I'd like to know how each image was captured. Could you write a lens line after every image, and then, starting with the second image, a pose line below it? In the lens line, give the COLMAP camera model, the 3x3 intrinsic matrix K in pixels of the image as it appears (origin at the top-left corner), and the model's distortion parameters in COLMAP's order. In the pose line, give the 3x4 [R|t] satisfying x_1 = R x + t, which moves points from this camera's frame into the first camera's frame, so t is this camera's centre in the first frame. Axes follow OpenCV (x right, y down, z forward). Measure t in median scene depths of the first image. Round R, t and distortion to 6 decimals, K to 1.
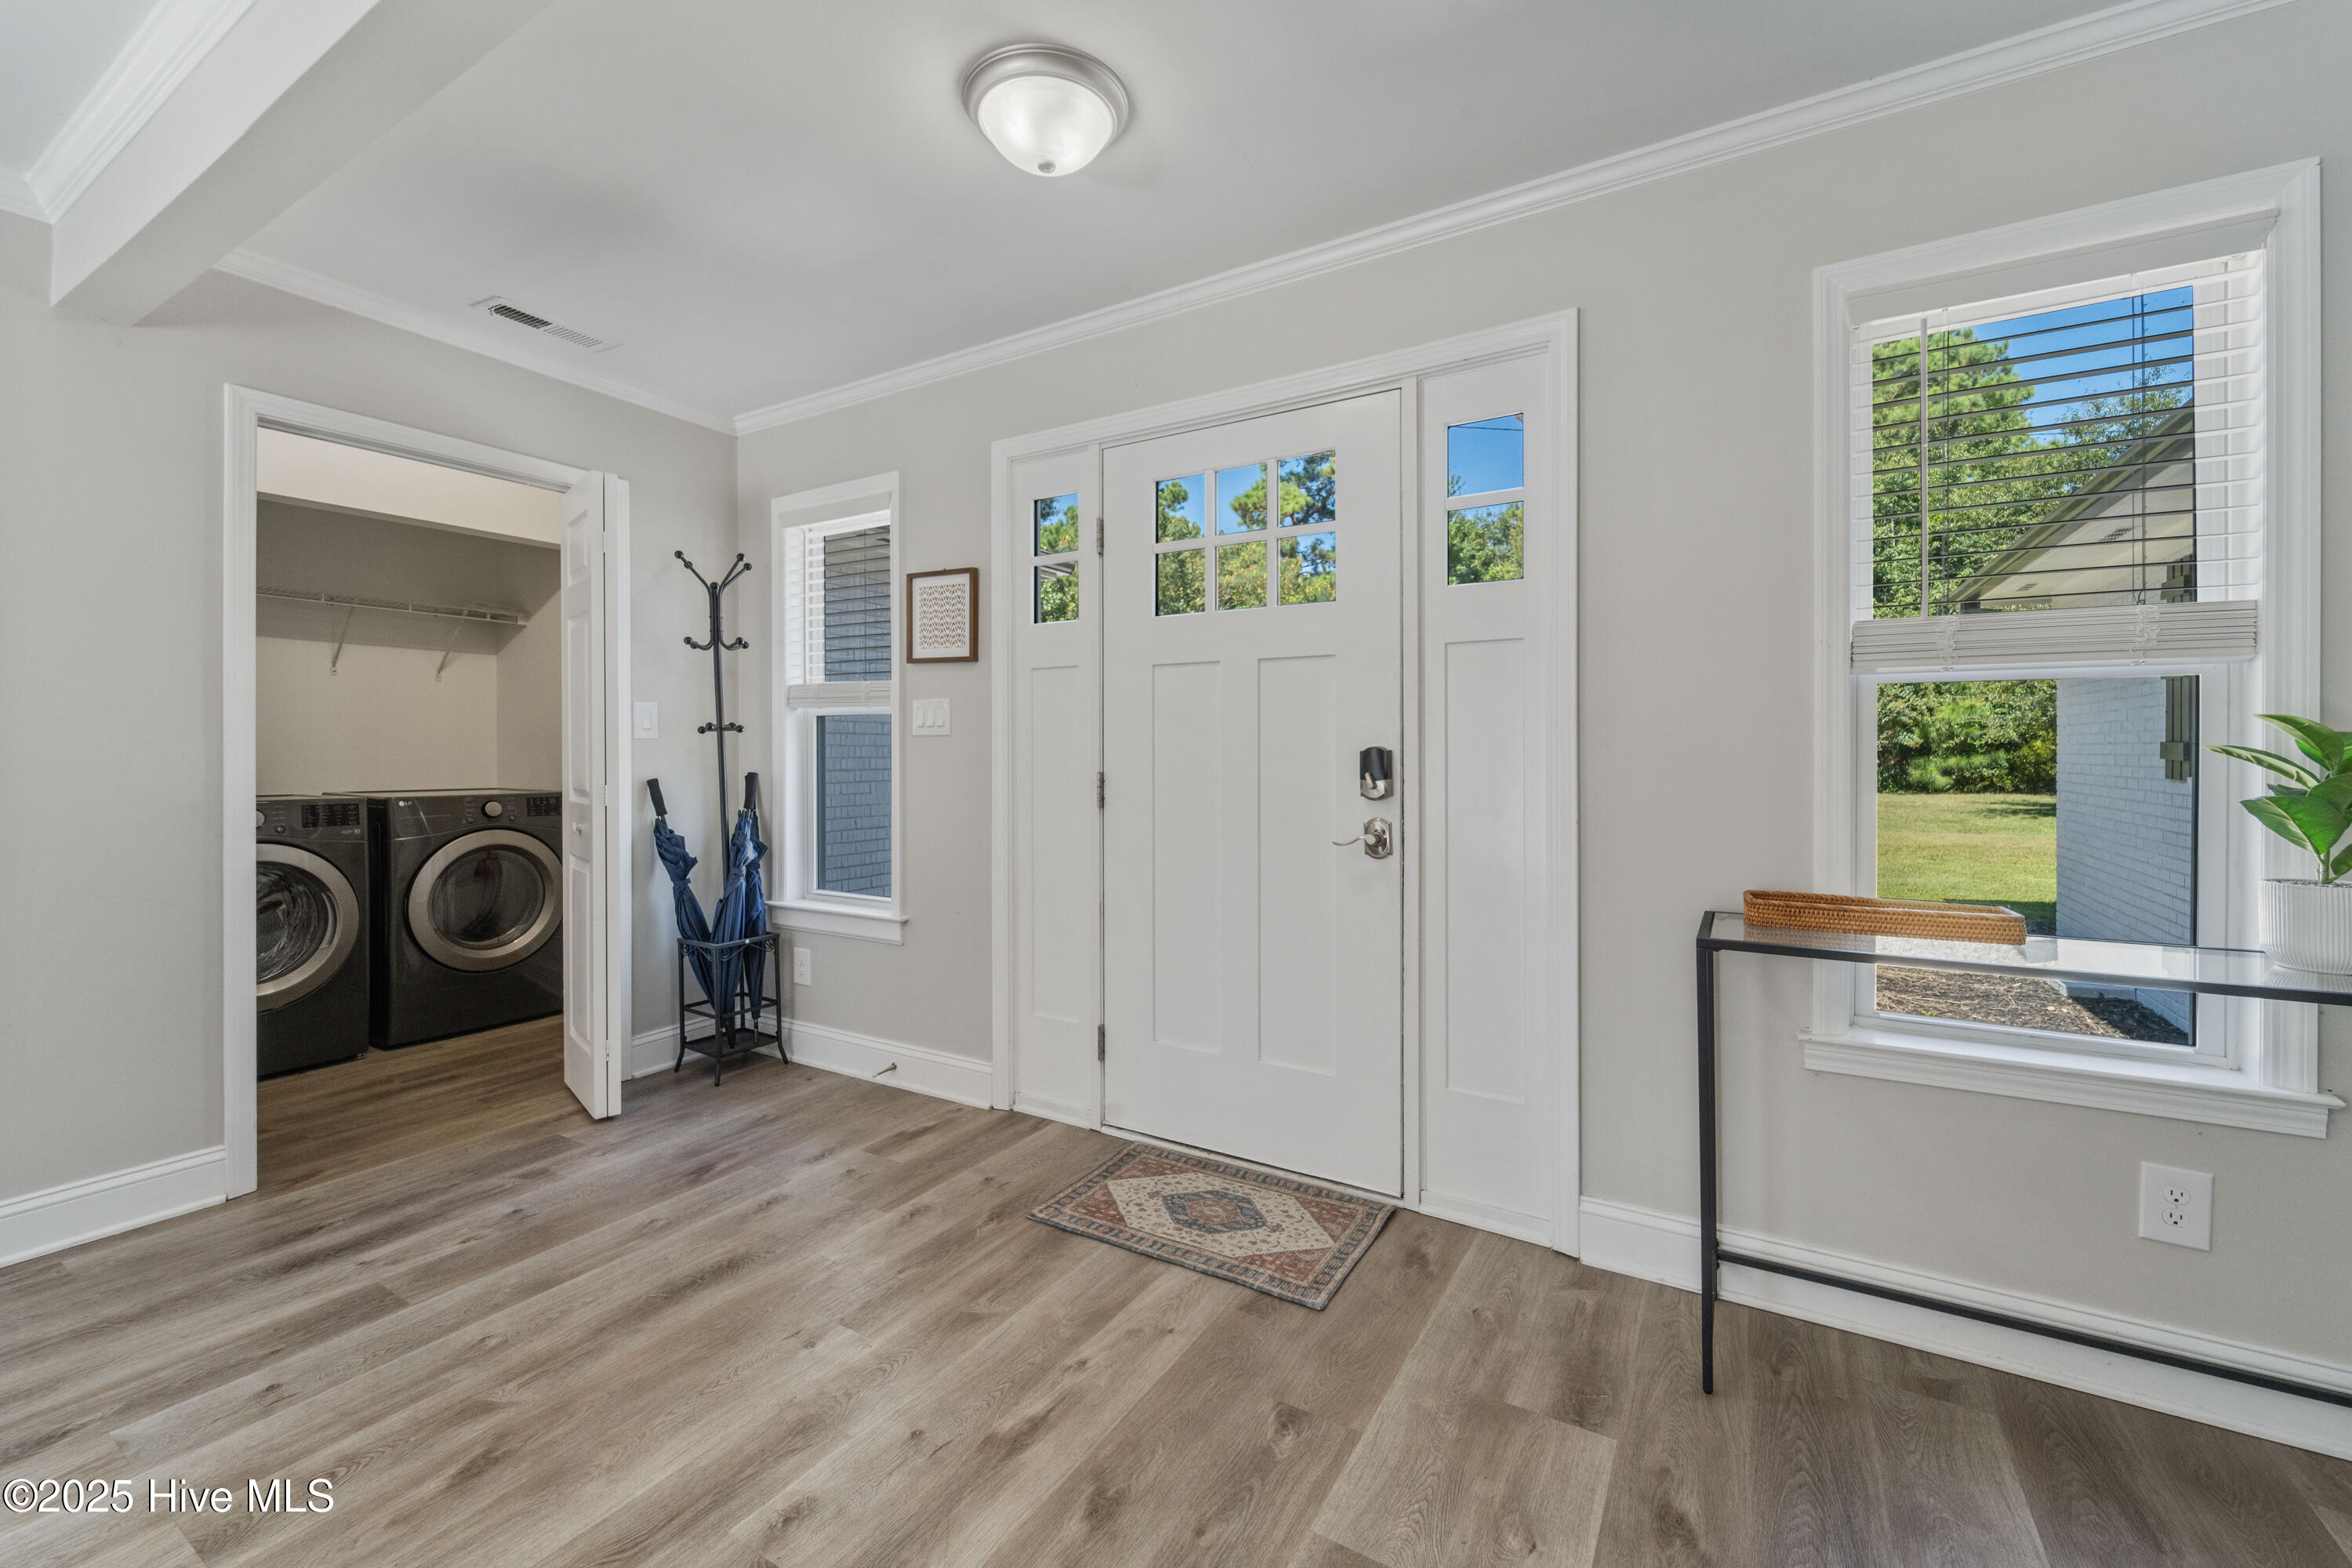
lens RADIAL K [[959.1, 0, 1168.6], [0, 959.1, 745.5], [0, 0, 1]] dist [0.001919, -0.002935]
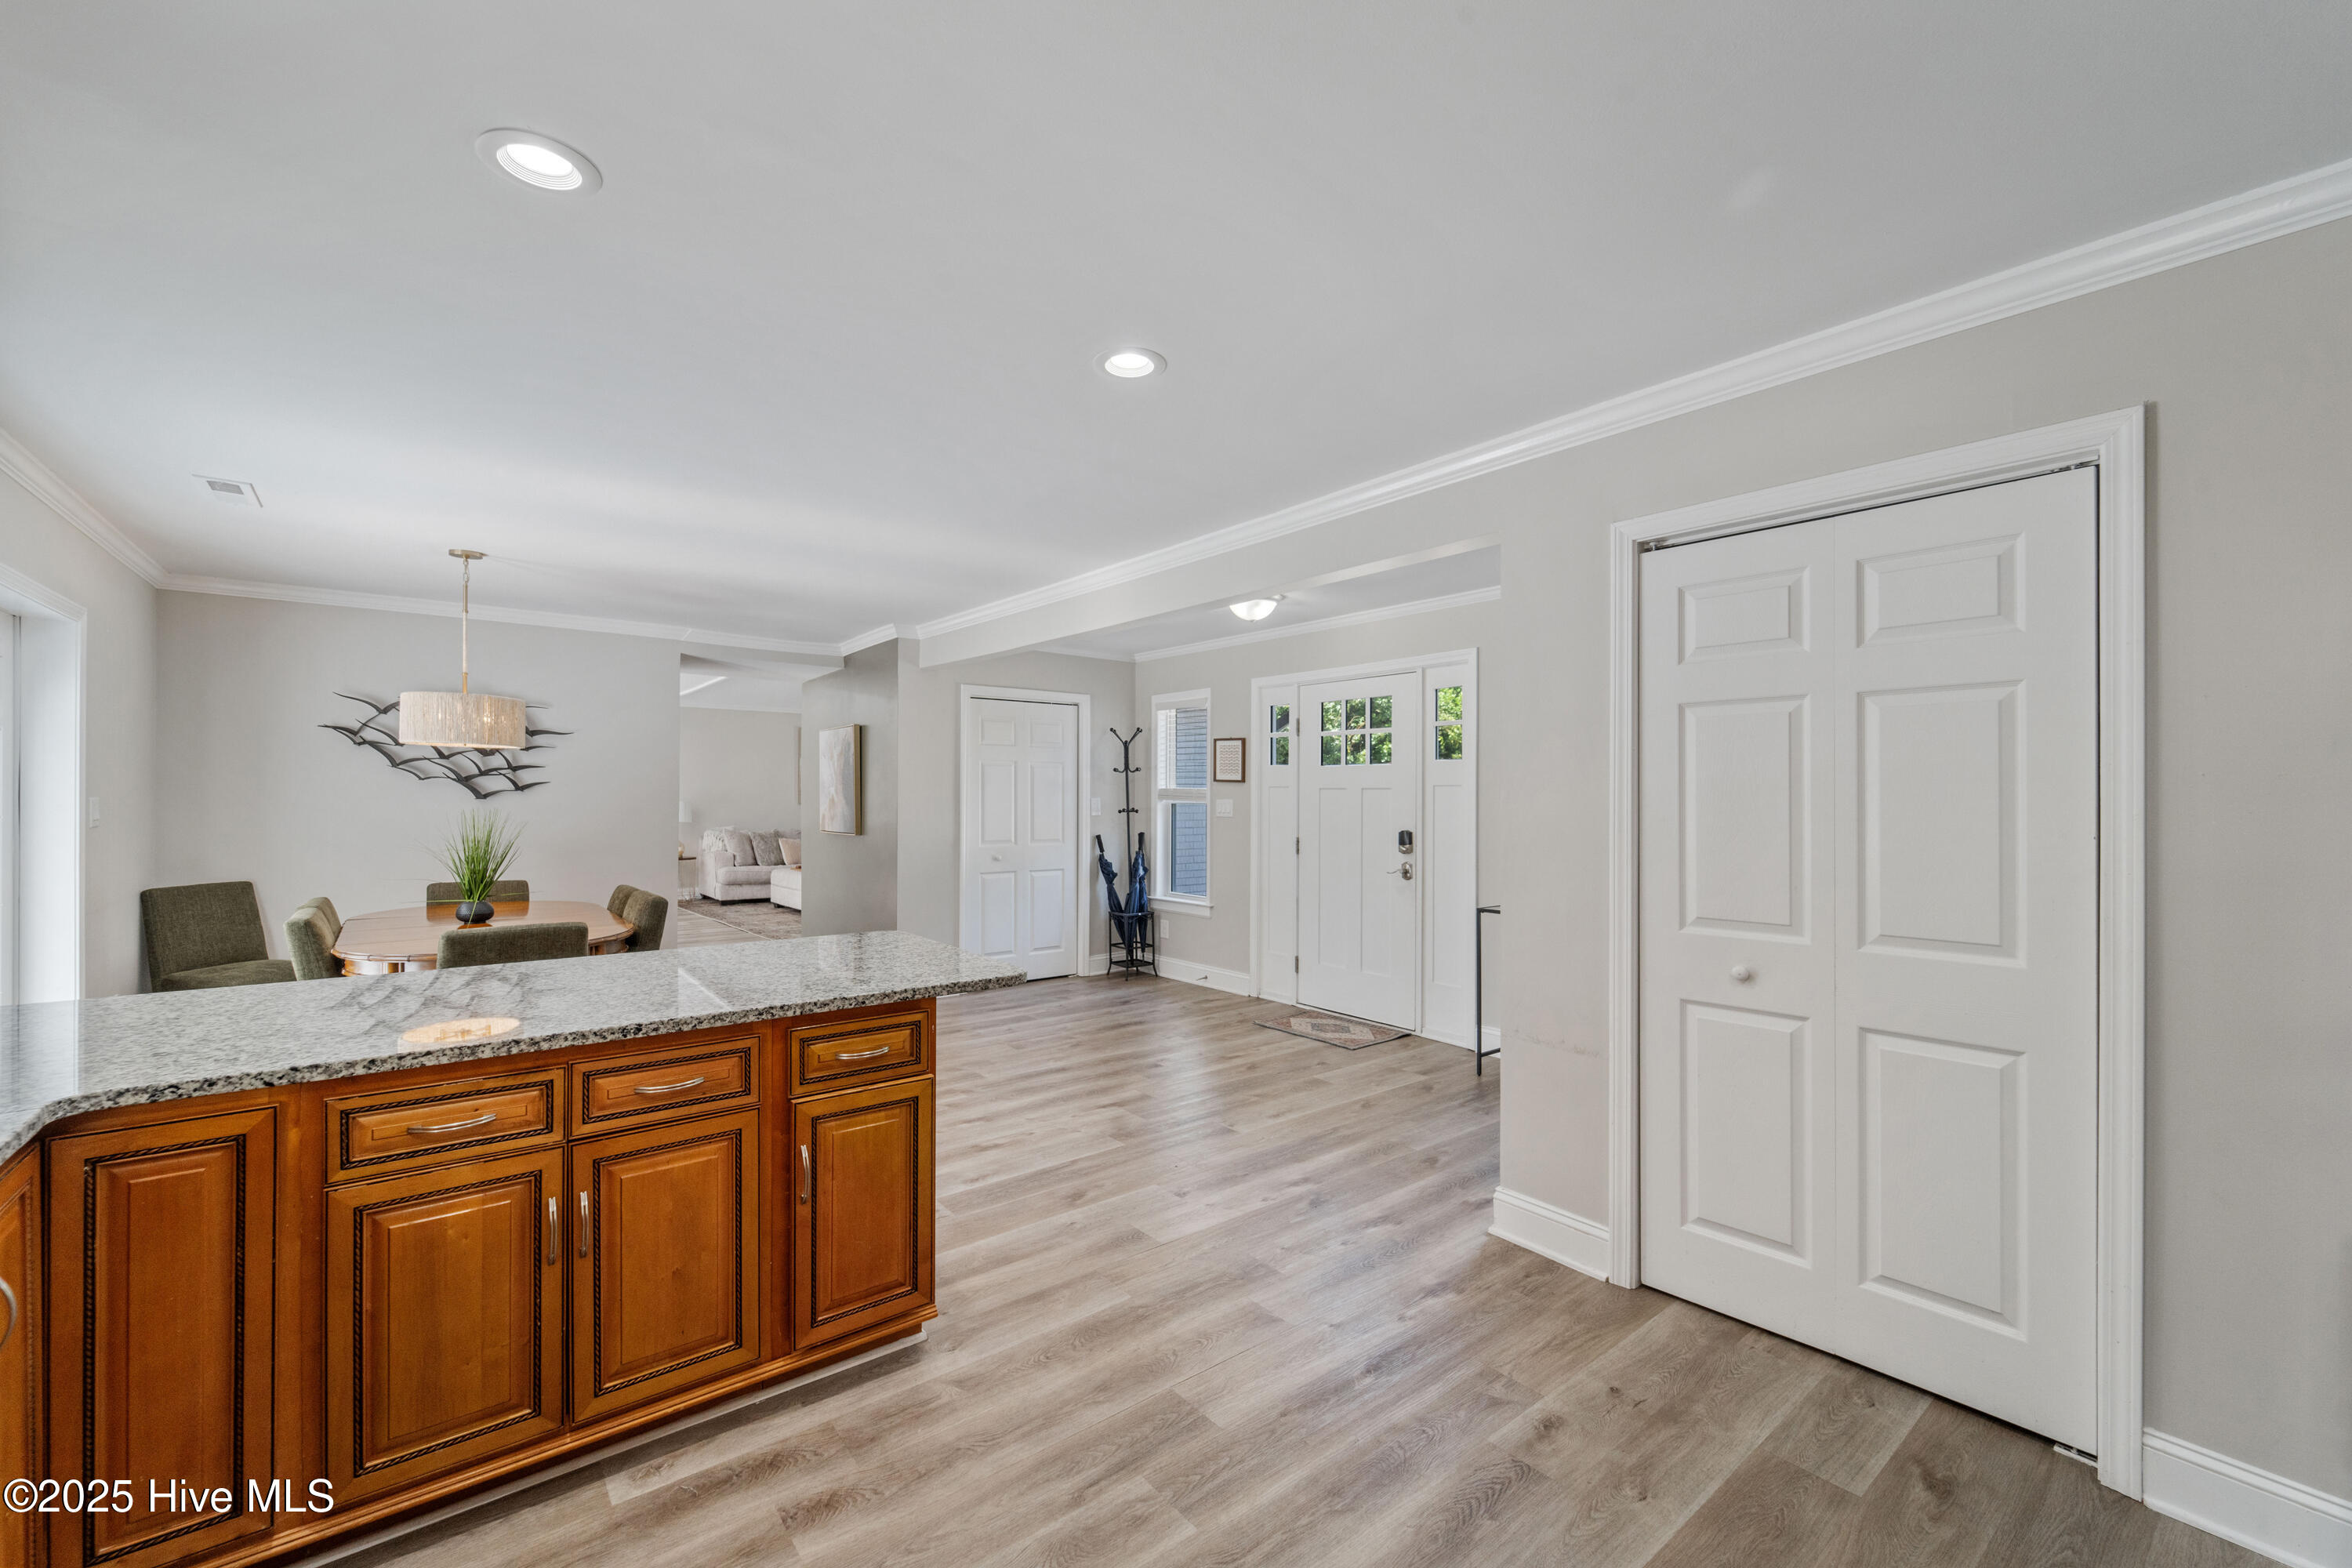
lens RADIAL K [[948.9, 0, 1166.3], [0, 948.9, 792.1], [0, 0, 1]] dist [0.000527, -0.000802]
pose [[0.936690, 0.005941, -0.350110, 0.331095], [-0.006055, 0.999981, 0.000769, -0.061520], [0.350108, 0.001400, 0.936708, -0.903387]]
